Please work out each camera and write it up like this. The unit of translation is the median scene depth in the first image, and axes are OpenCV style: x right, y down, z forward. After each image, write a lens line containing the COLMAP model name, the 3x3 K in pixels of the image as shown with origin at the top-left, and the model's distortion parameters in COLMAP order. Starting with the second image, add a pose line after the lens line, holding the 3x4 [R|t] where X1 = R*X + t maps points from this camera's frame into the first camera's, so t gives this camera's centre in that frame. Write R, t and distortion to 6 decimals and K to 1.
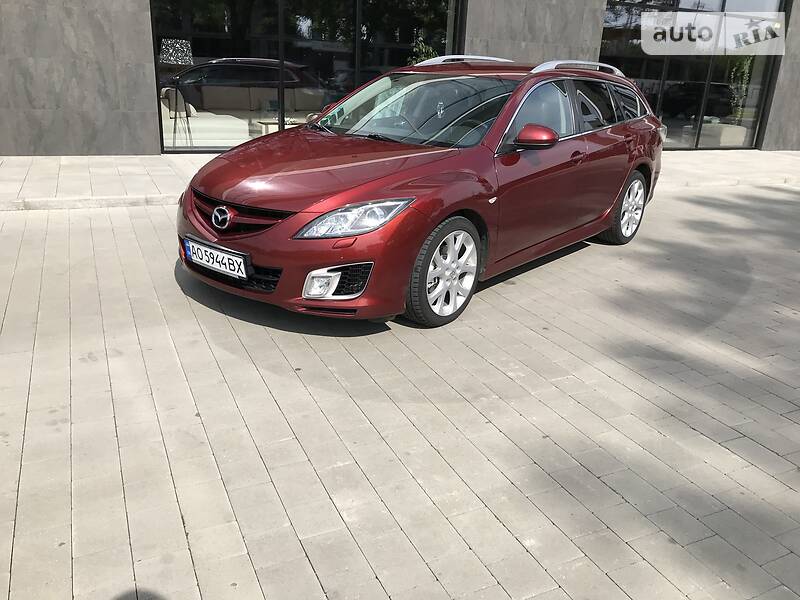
lens RADIAL K [[643.7, 0, 400.0], [0, 643.7, 300.0], [0, 0, 1]] dist [0.013617, 0.002964]
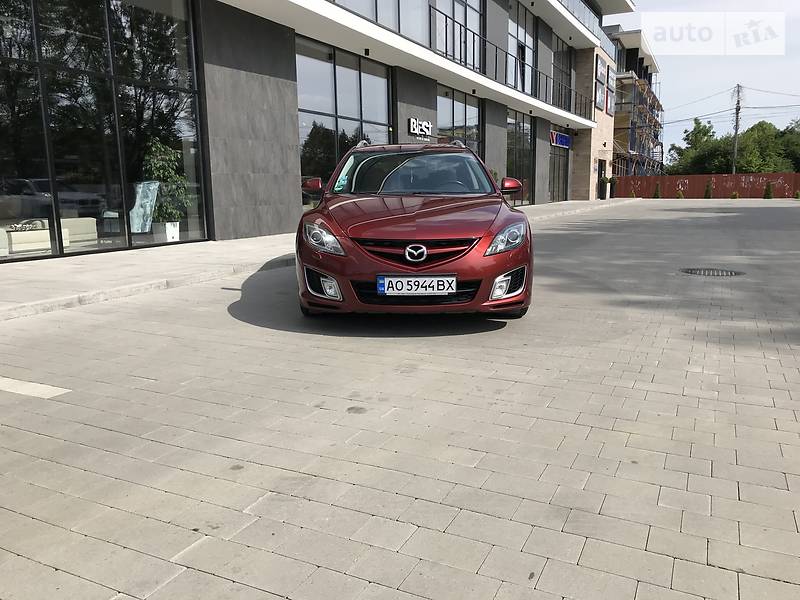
lens RADIAL K [[643.7, 0, 400.0], [0, 643.7, 300.0], [0, 0, 1]] dist [0.013617, 0.002964]
pose [[0.778574, -0.162428, 0.606167, -1.063378], [0.253127, 0.965145, -0.066503, 0.036276], [-0.574237, 0.205215, 0.792552, 0.039918]]
